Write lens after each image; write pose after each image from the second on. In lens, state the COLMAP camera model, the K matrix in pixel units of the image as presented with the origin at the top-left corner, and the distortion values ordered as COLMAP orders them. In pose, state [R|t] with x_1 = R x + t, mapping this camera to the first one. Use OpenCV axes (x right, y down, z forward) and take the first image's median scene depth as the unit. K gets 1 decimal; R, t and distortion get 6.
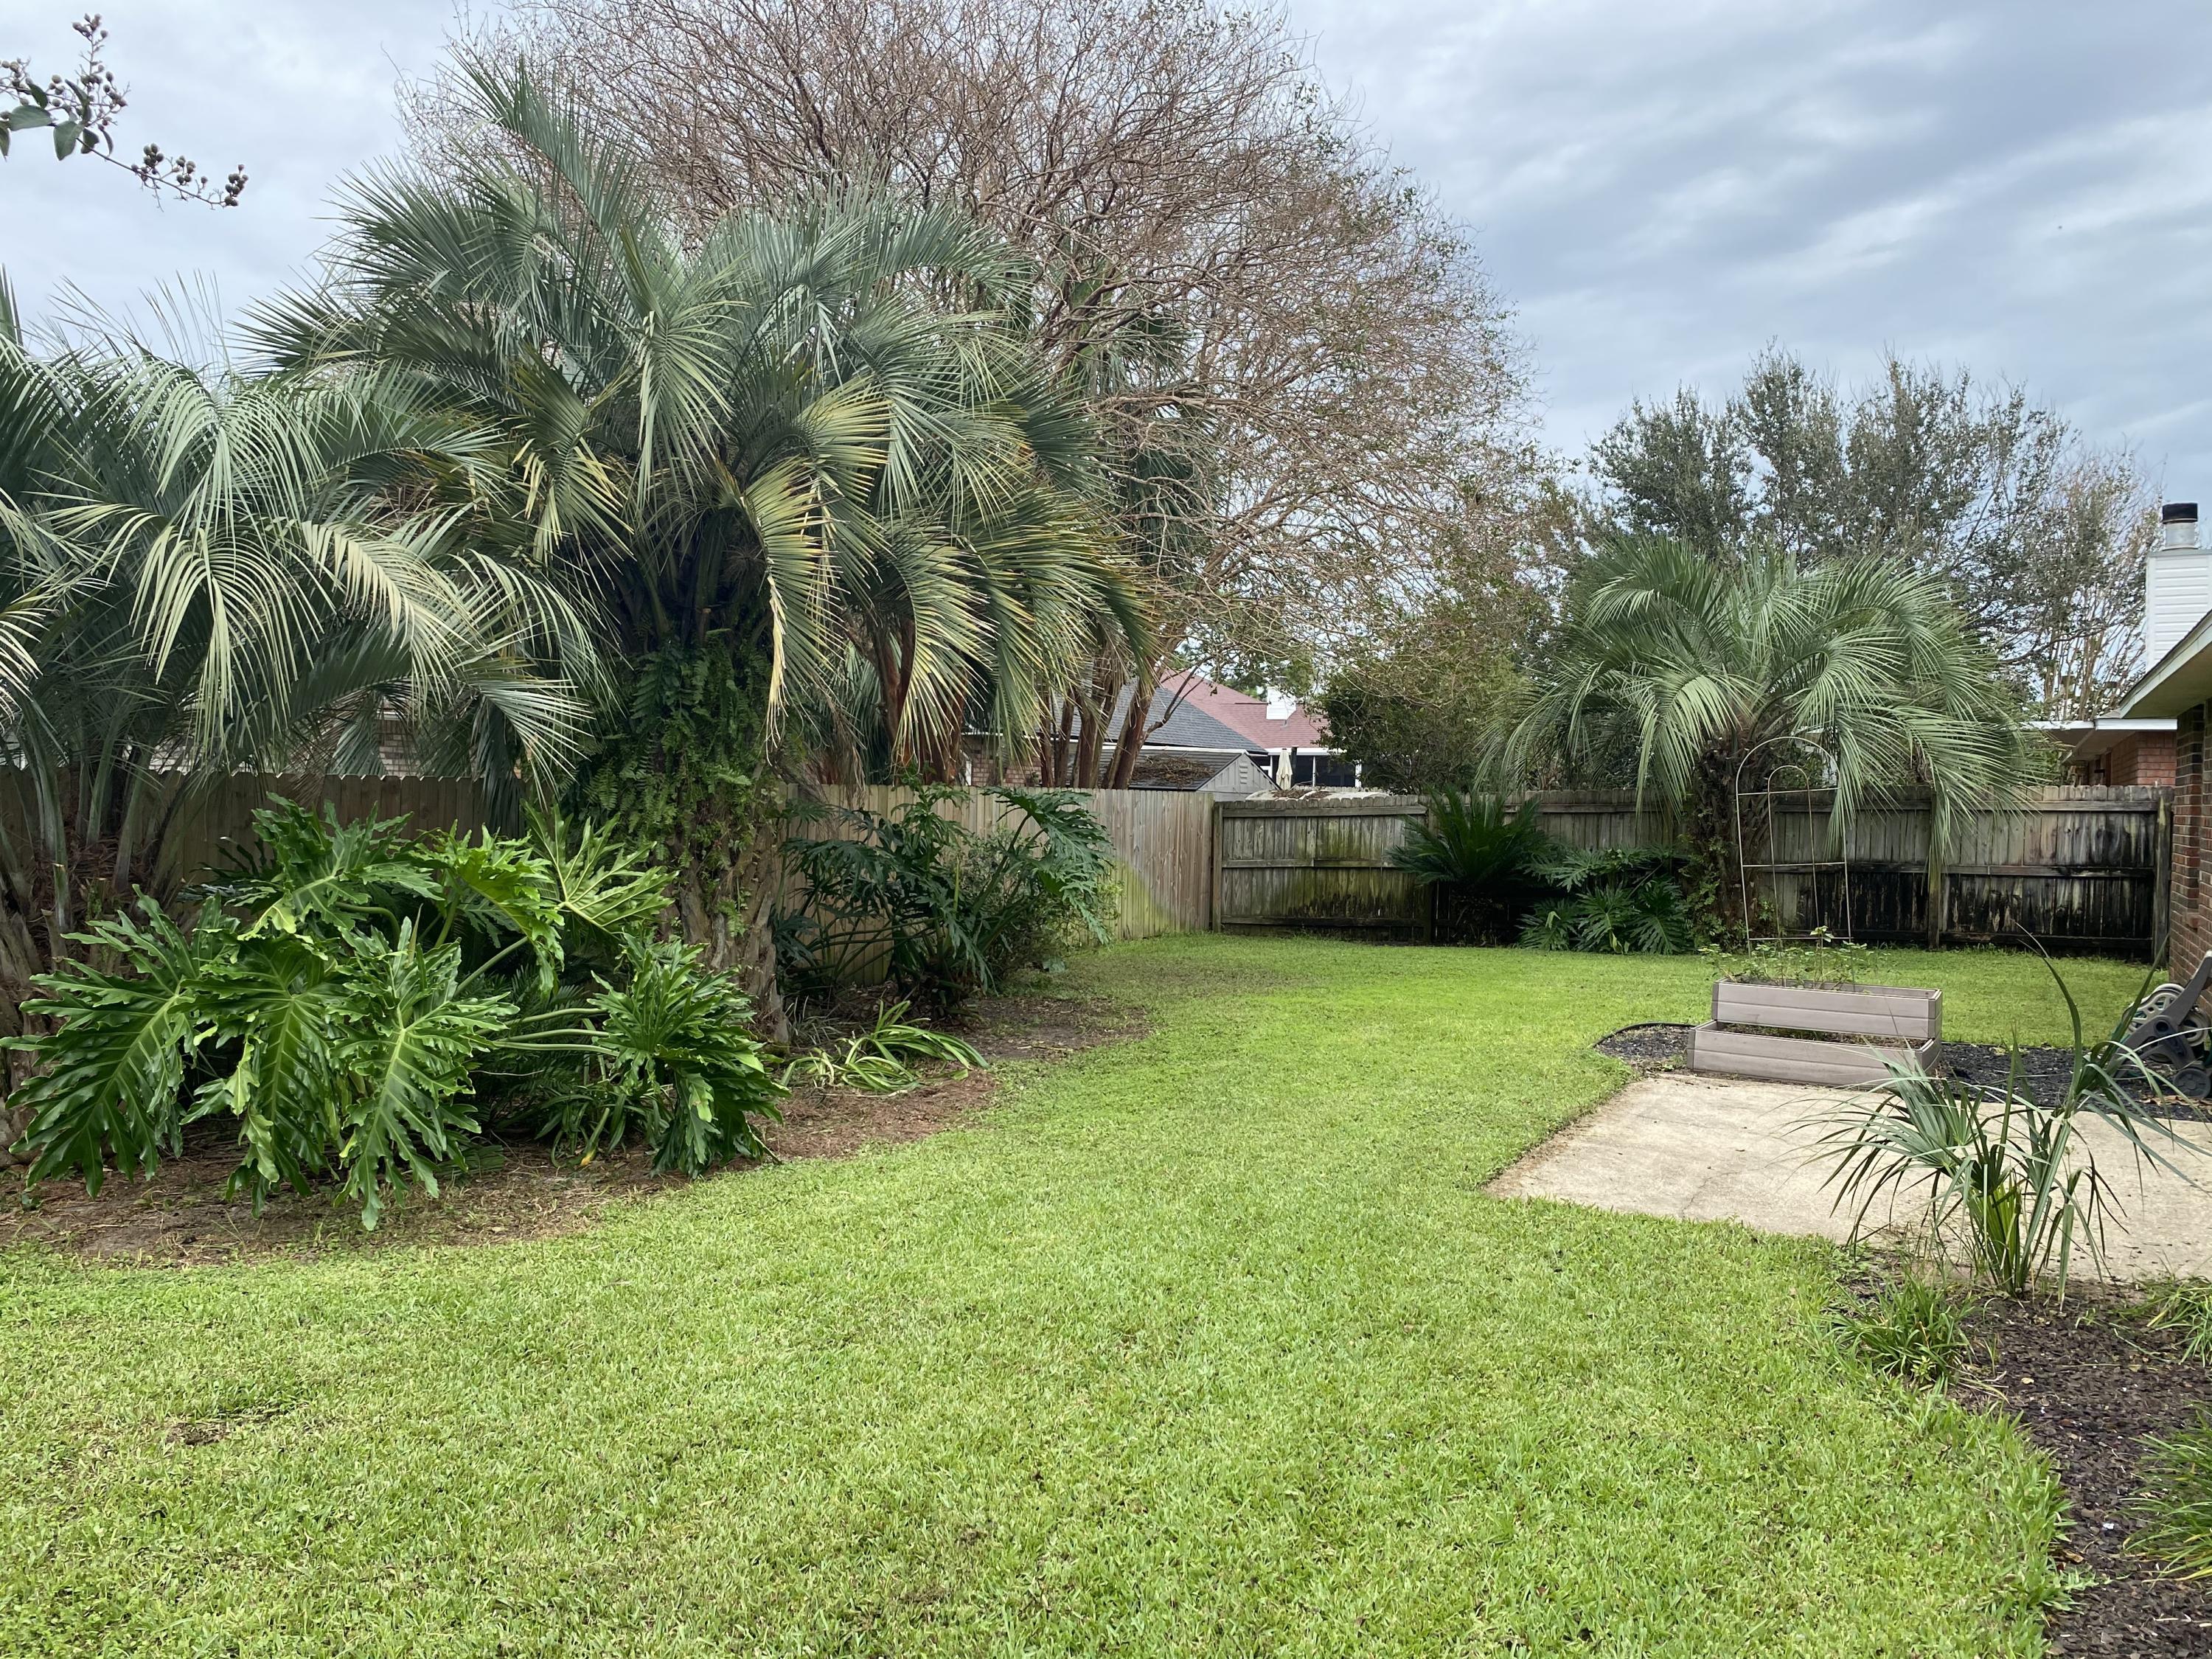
lens RADIAL K [[1677.2, 0, 1064.2], [0, 1677.2, 808.5], [0, 0, 1]] dist [0.046503, -0.046456]
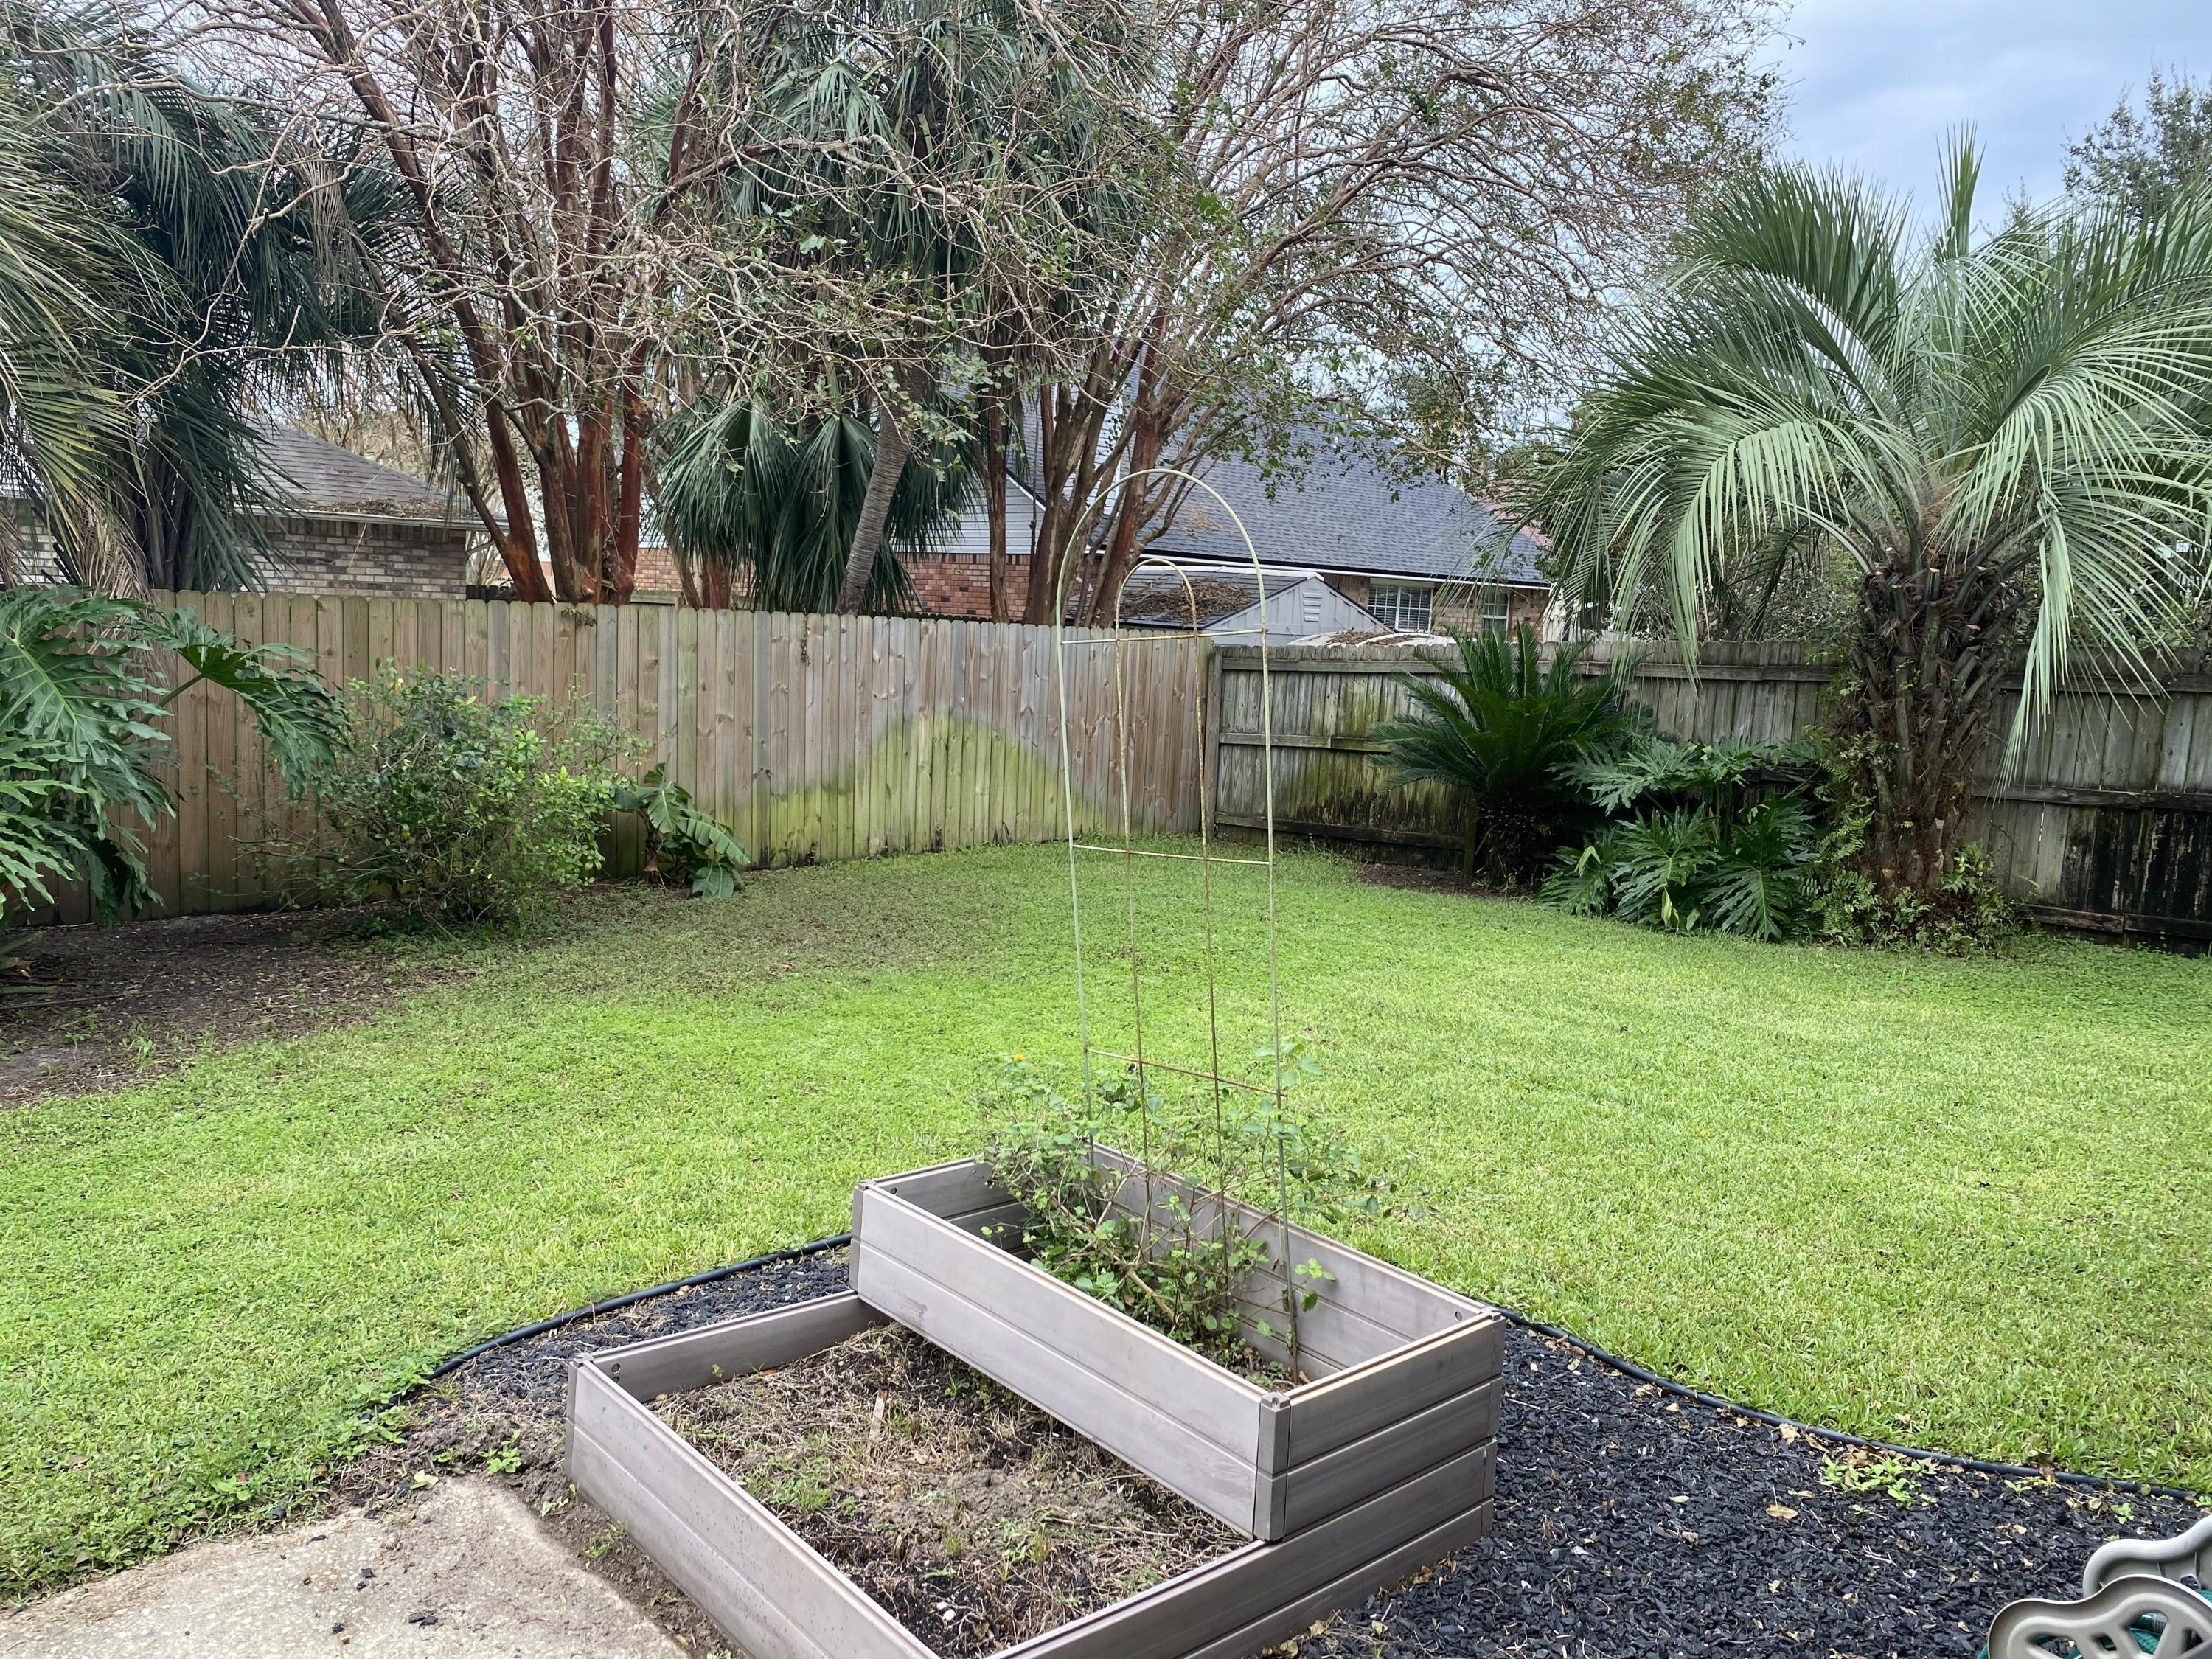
lens RADIAL K [[1677.2, 0, 1105.3], [0, 1677.2, 824.7], [0, 0, 1]] dist [0.046503, -0.046456]
pose [[0.955729, 0.060181, -0.288028, 0.296513], [-0.031177, 0.994062, 0.104249, -0.002008], [0.292591, -0.090654, 0.951931, 0.396150]]
